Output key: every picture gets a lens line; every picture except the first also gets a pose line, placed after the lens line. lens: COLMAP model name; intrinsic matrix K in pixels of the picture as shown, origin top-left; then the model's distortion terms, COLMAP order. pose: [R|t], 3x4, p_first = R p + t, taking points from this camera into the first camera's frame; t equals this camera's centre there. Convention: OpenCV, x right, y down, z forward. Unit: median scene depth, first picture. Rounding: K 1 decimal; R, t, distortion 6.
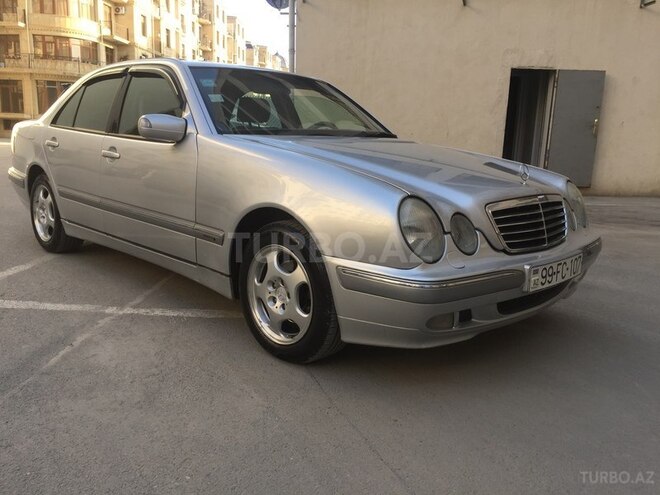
lens RADIAL K [[561.5, 0, 330.0], [0, 561.5, 247.5], [0, 0, 1]] dist [0.081250, -0.107650]
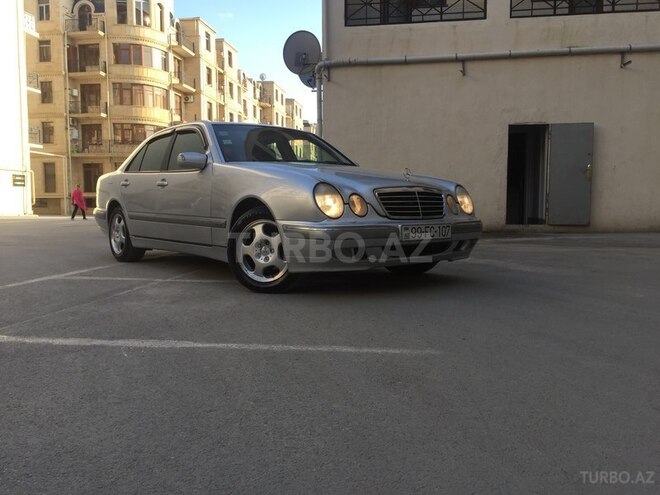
lens RADIAL K [[561.5, 0, 330.0], [0, 561.5, 247.5], [0, 0, 1]] dist [0.081250, -0.107650]
pose [[0.994027, -0.027942, -0.105498, 0.072461], [0.014726, 0.992168, -0.124037, 0.067762], [0.108138, 0.121743, 0.986653, -0.141401]]
